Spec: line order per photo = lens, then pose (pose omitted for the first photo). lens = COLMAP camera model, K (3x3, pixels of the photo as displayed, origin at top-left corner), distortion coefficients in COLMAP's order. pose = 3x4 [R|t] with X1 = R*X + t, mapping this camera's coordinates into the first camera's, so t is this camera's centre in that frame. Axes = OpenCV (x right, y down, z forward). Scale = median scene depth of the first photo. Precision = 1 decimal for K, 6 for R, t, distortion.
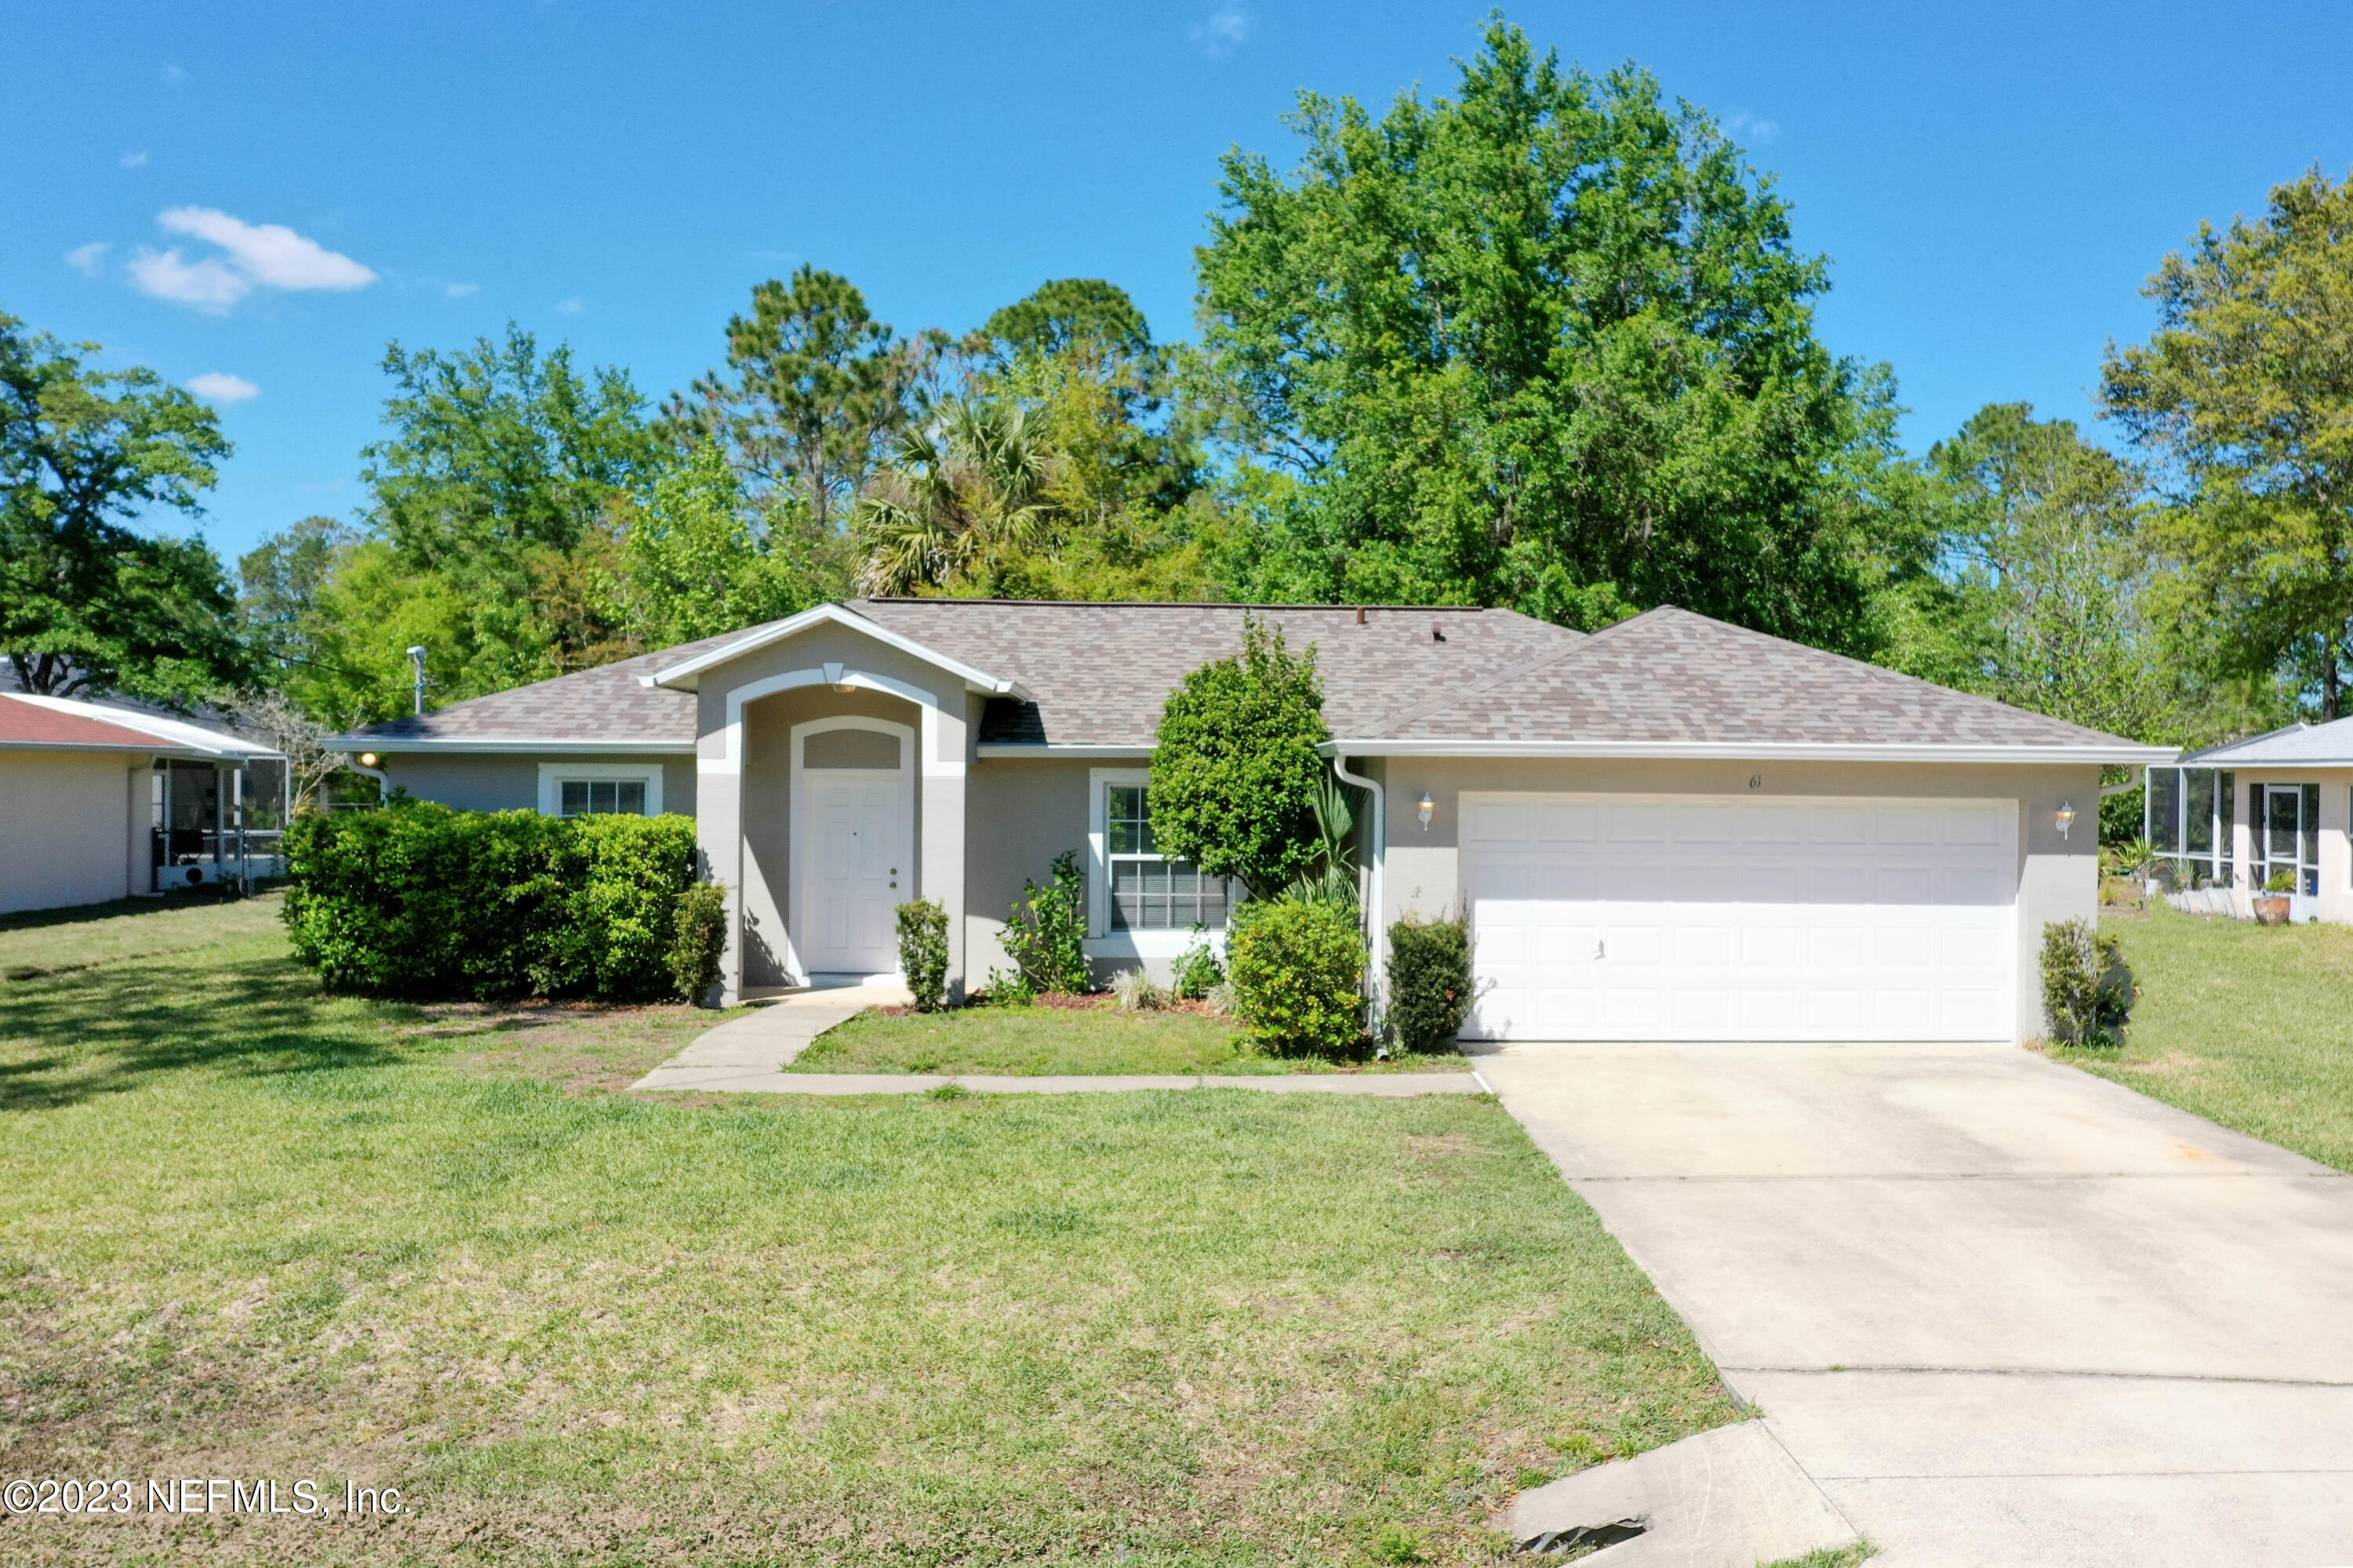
lens RADIAL K [[1979.1, 0, 1351.2], [0, 1979.1, 780.5], [0, 0, 1]] dist [0.011079, -0.002321]
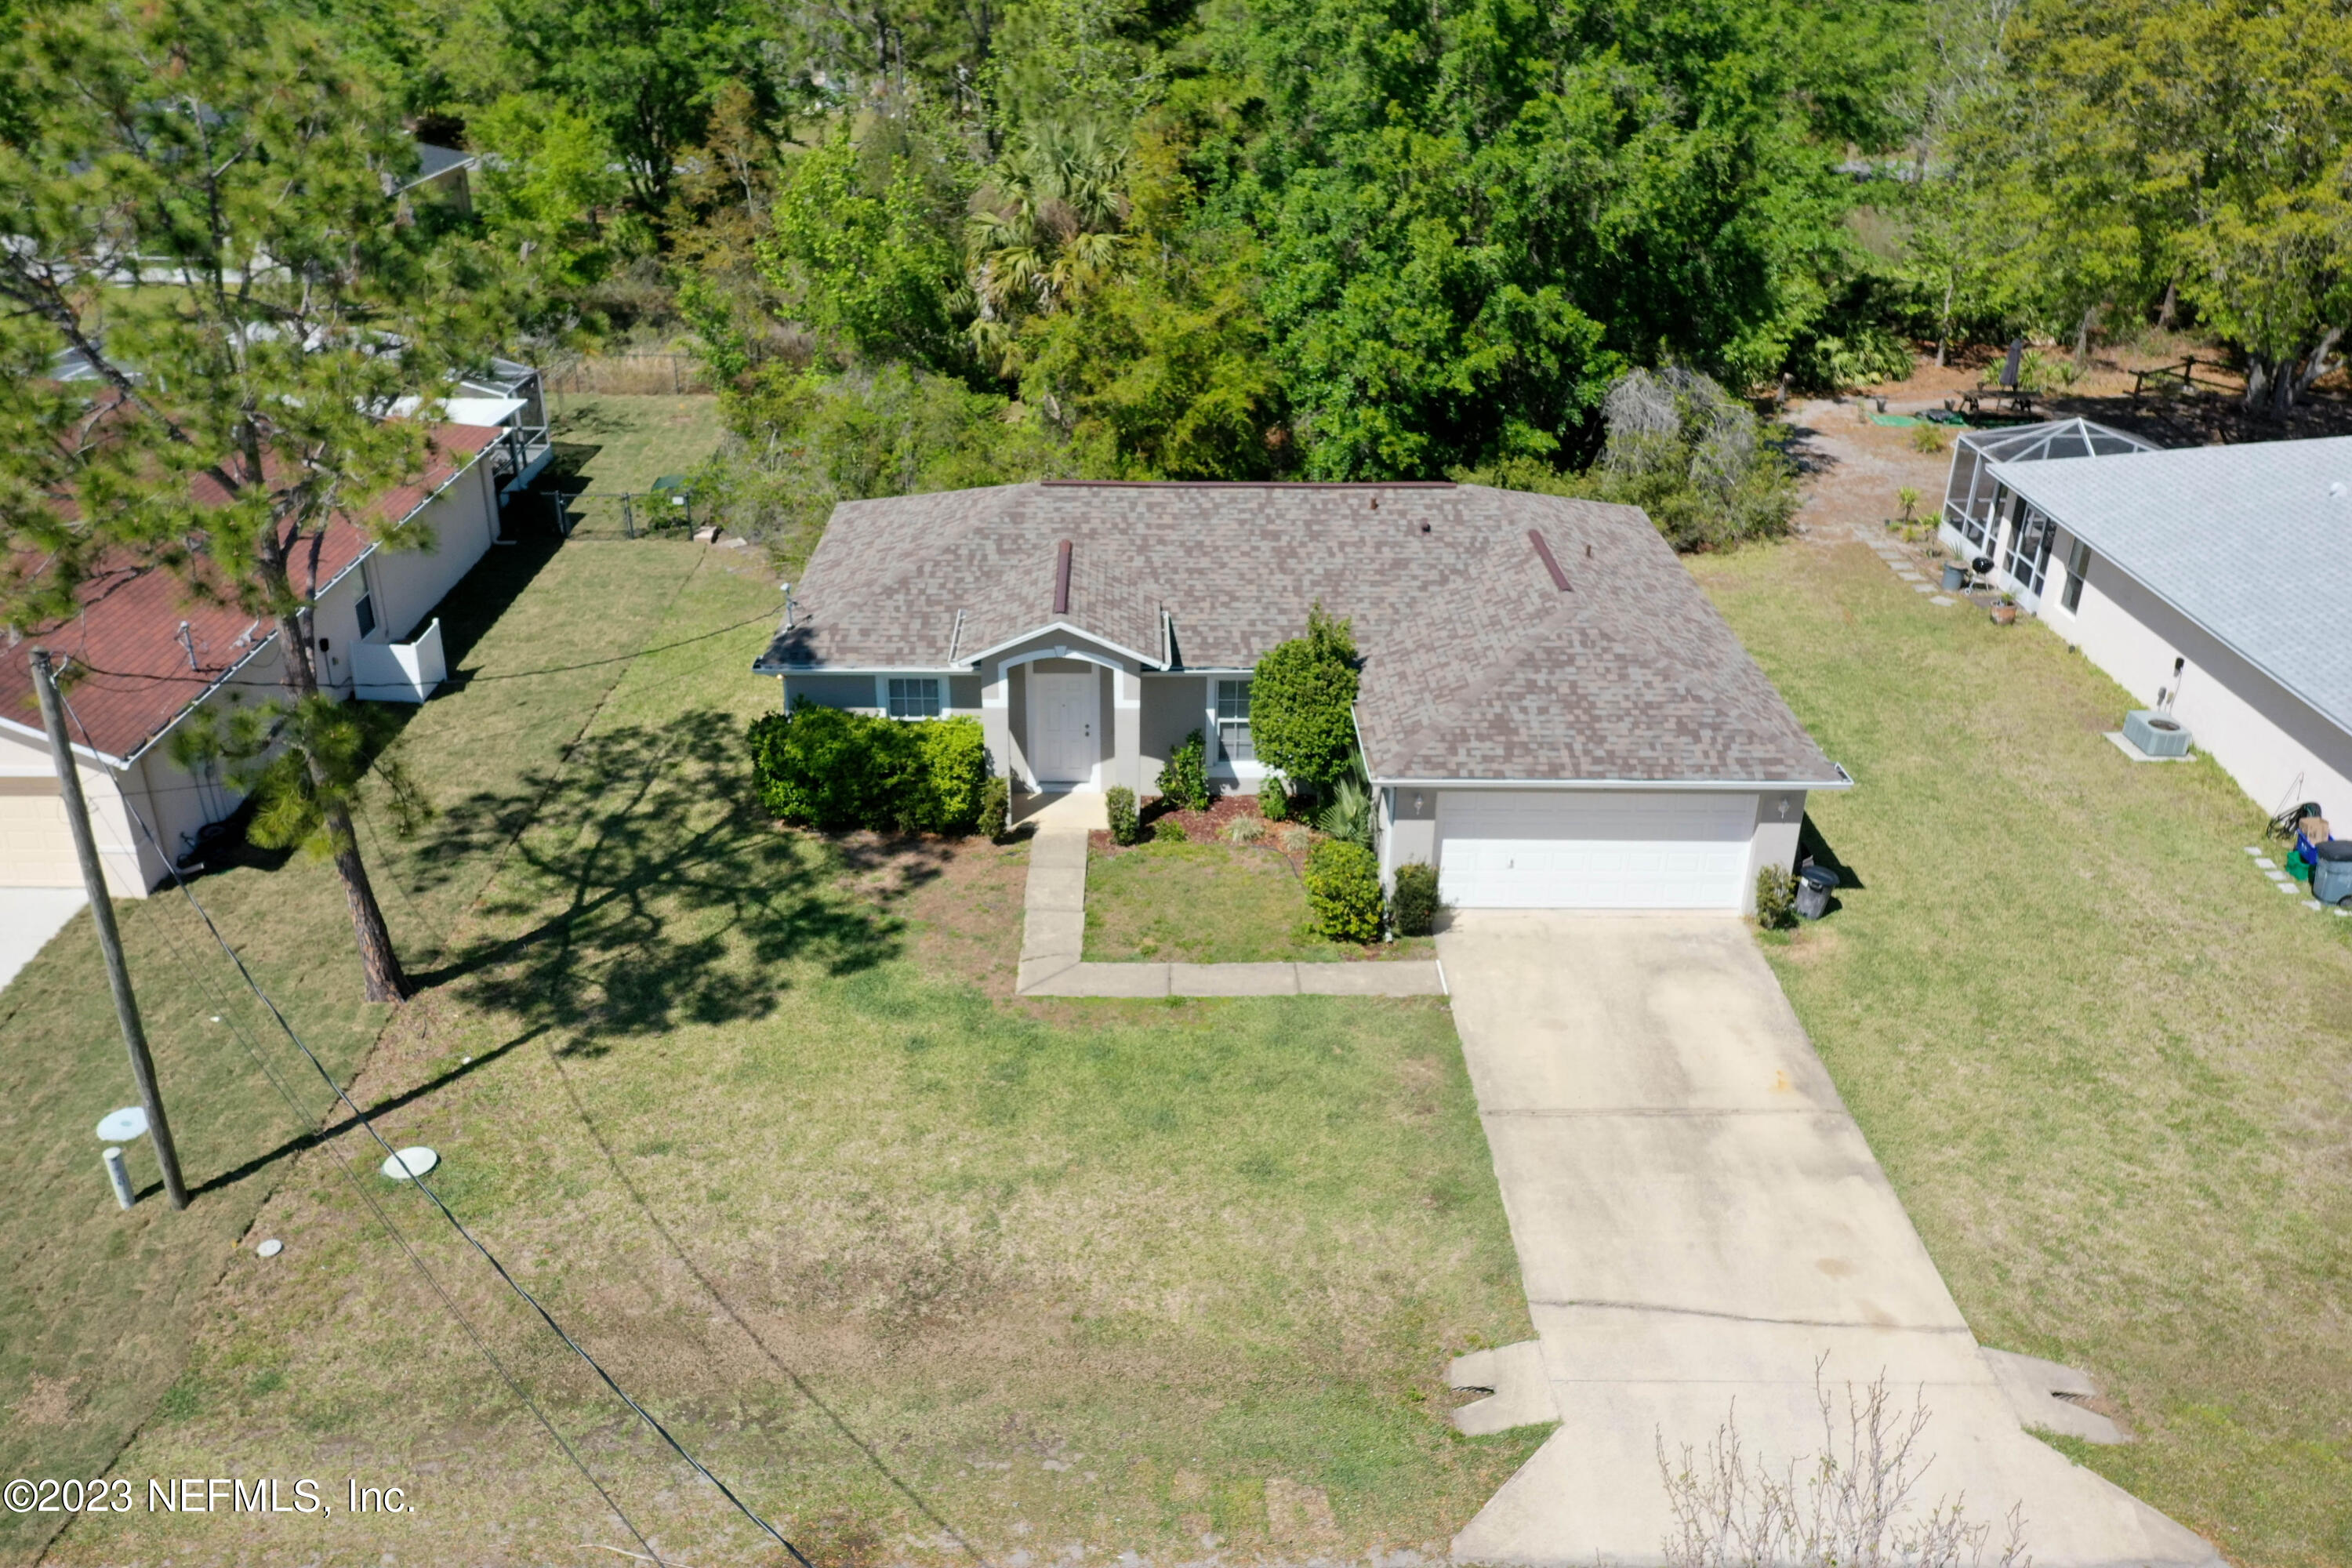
lens RADIAL K [[1882.1, 0, 1176.0], [0, 1882.1, 784.0], [0, 0, 1]] dist [-0.002025, 0.004746]
pose [[0.998294, 0.026094, -0.052226, -0.082648], [-0.000395, 0.897553, 0.440907, -0.670056], [0.058380, -0.440134, 0.896032, -0.469310]]
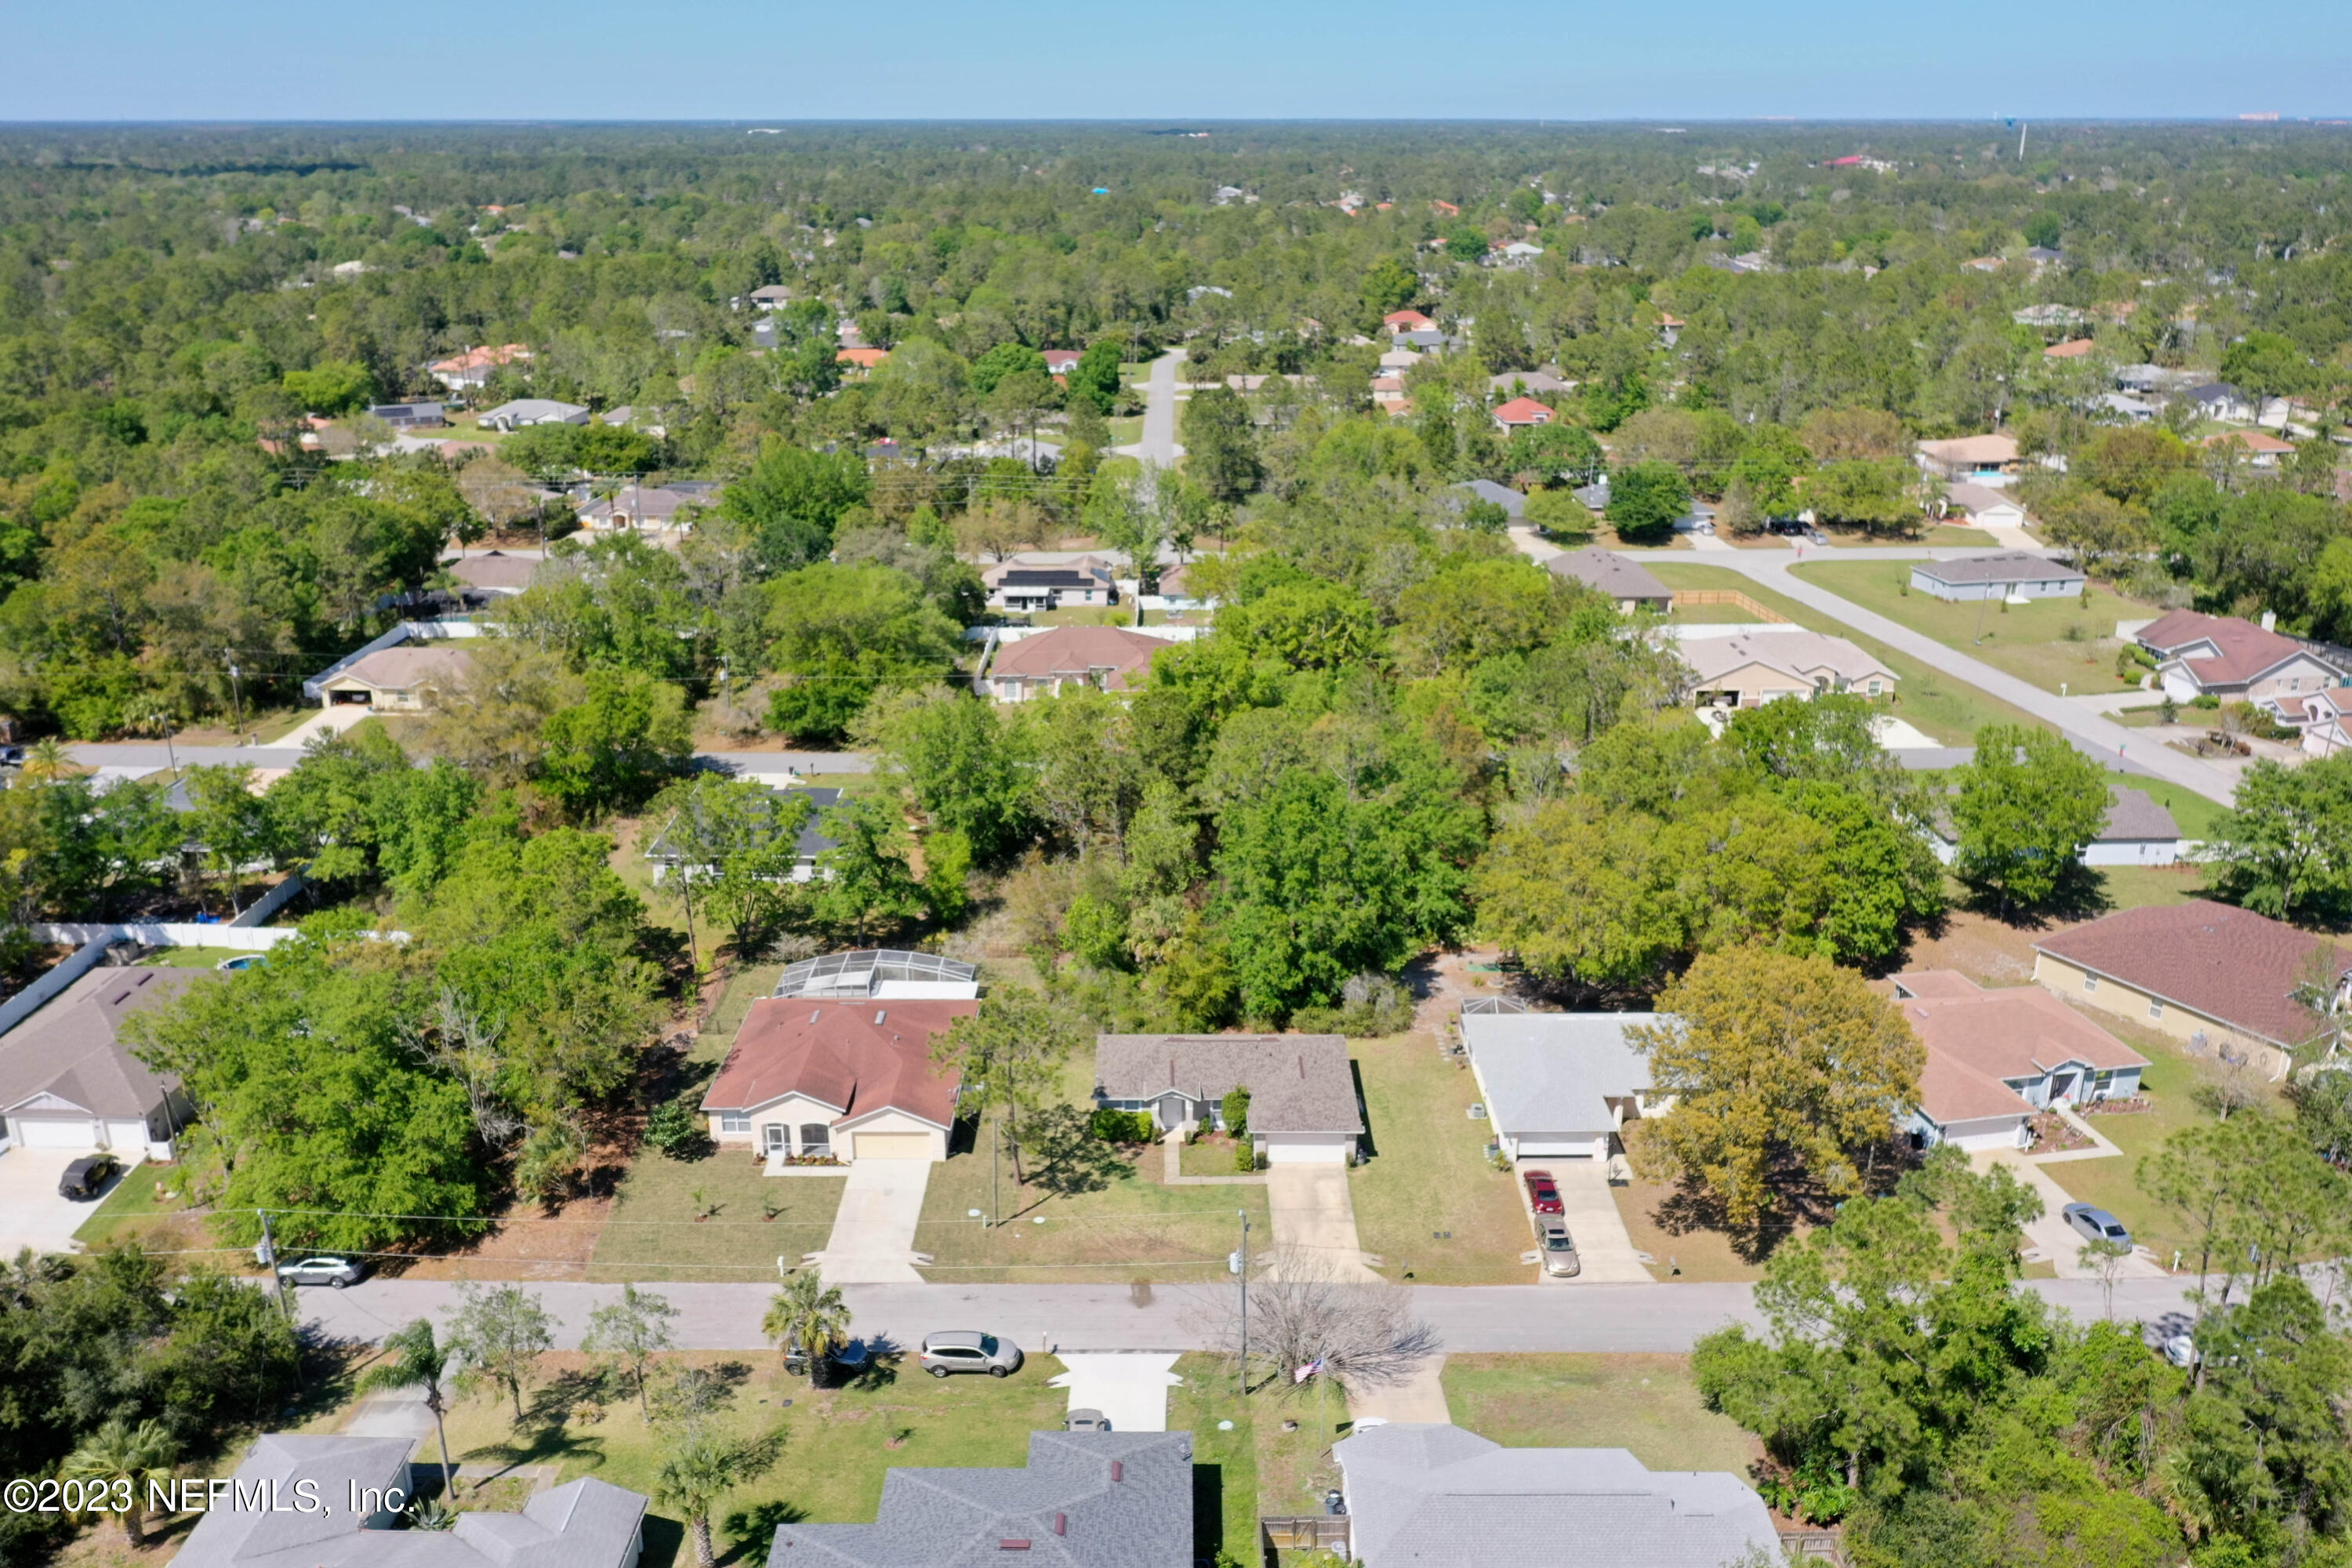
lens RADIAL K [[1896.3, 0, 1176.0], [0, 1896.3, 784.0], [0, 0, 1]] dist [0.001688, -0.001417]
pose [[0.997928, 0.013837, -0.062836, 0.129973], [0.007926, 0.942725, 0.333478, -3.192064], [0.063852, -0.333285, 0.940661, -4.653682]]
